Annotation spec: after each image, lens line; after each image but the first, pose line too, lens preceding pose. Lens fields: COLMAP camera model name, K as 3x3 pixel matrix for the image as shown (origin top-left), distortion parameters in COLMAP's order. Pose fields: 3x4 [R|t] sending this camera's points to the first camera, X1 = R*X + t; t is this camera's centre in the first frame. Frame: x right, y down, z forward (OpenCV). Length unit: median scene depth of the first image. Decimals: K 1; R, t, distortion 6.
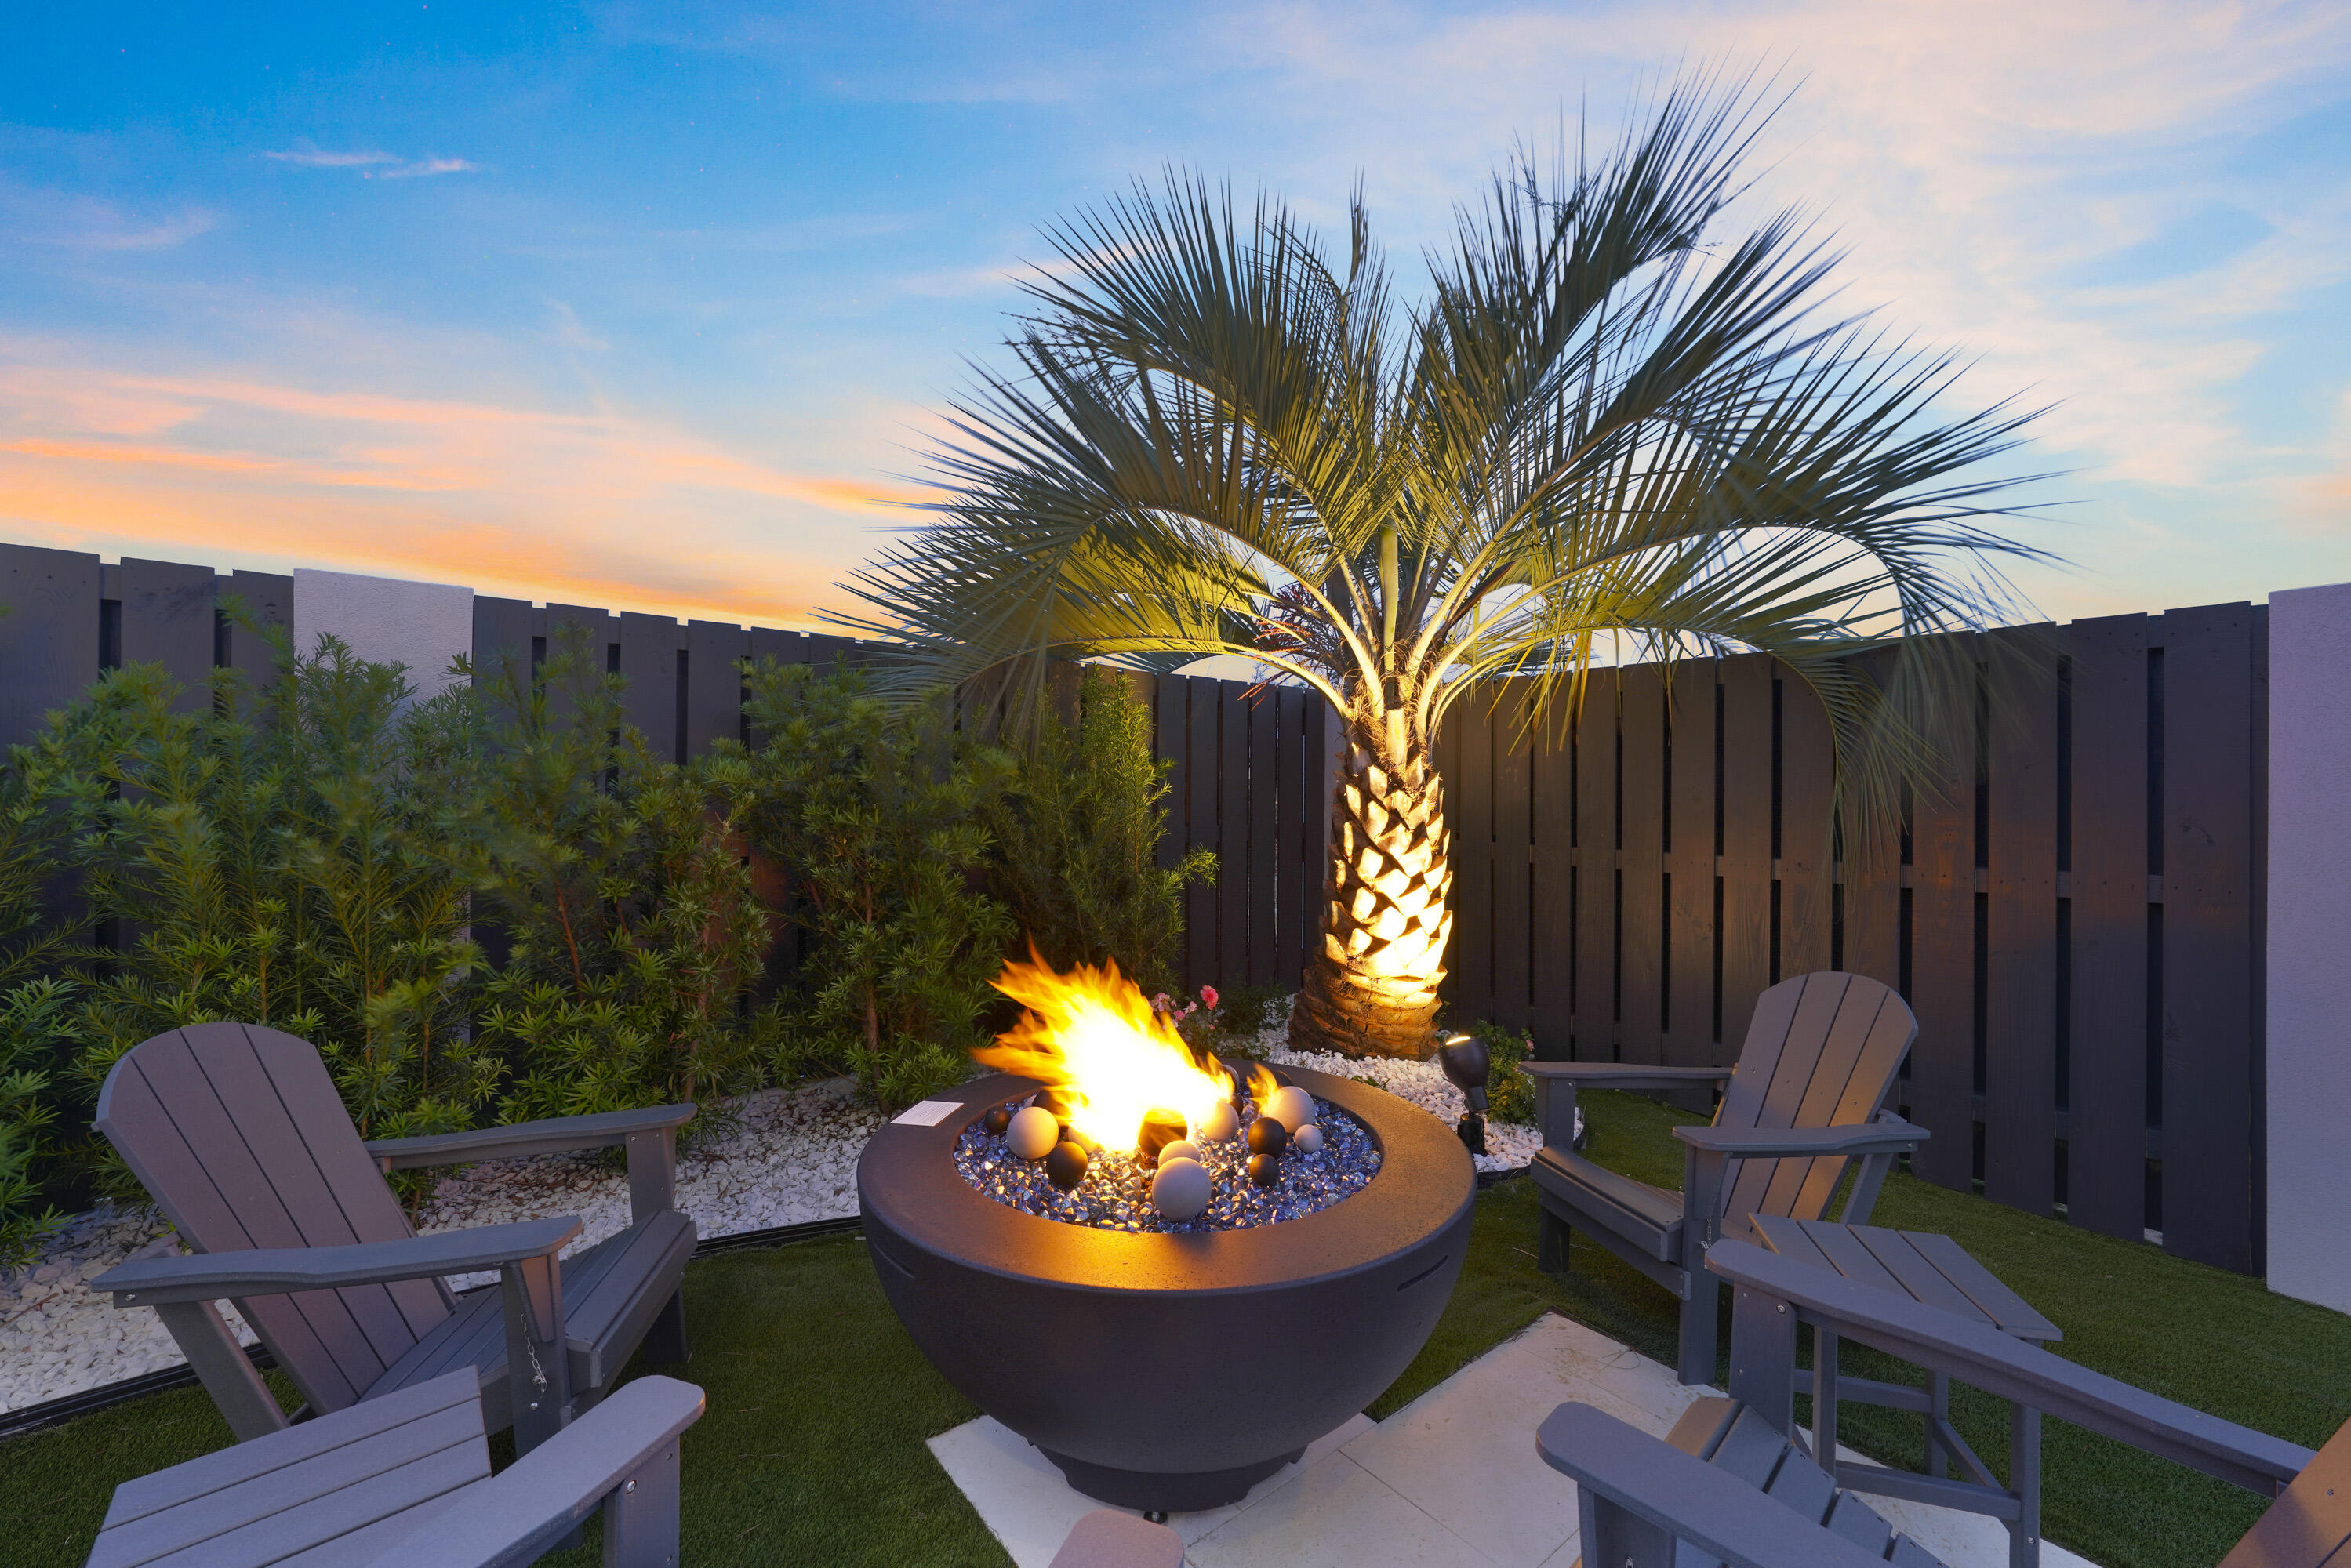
lens RADIAL K [[909.3, 0, 1193.3], [0, 909.3, 797.1], [0, 0, 1]] dist [0.006153, 0.000123]
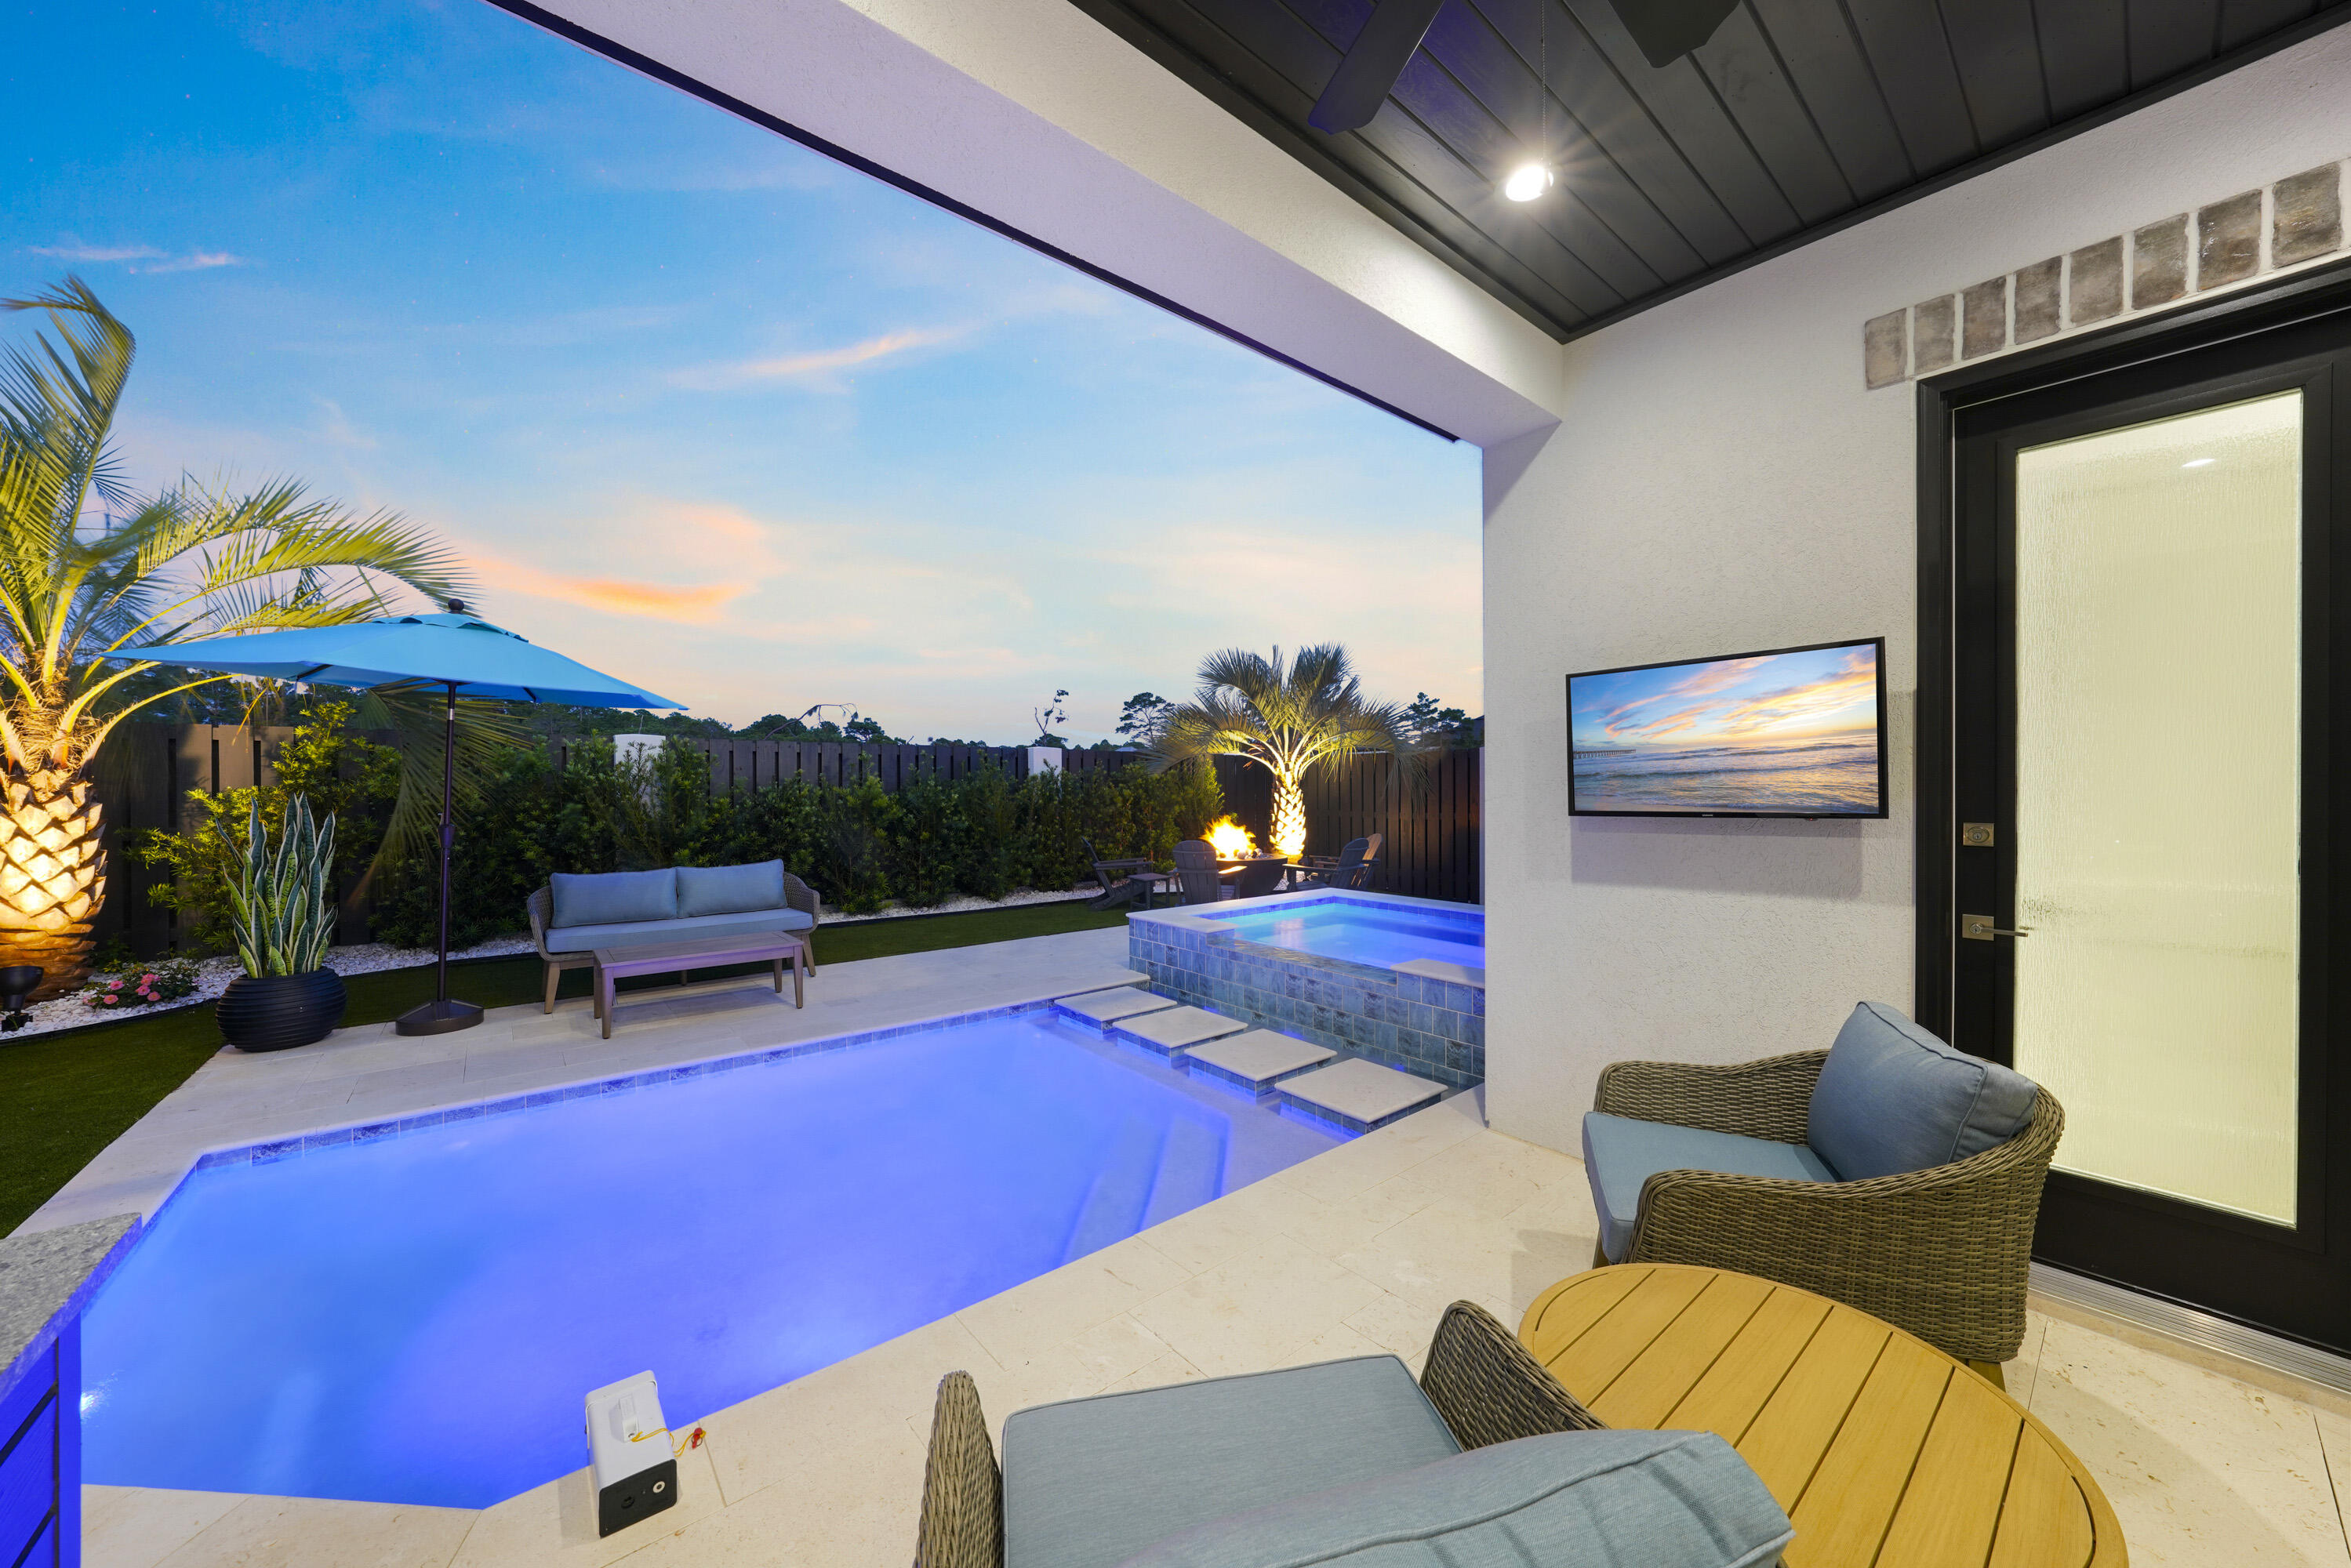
lens RADIAL K [[852.8, 0, 1178.2], [0, 852.8, 789.5], [0, 0, 1]] dist [-0.009815, 0.001525]
pose [[0.999821, -0.010201, 0.015947, -0.263967], [0.010112, 0.999933, 0.005651, -0.049520], [-0.016004, -0.005489, 0.999857, -2.343014]]
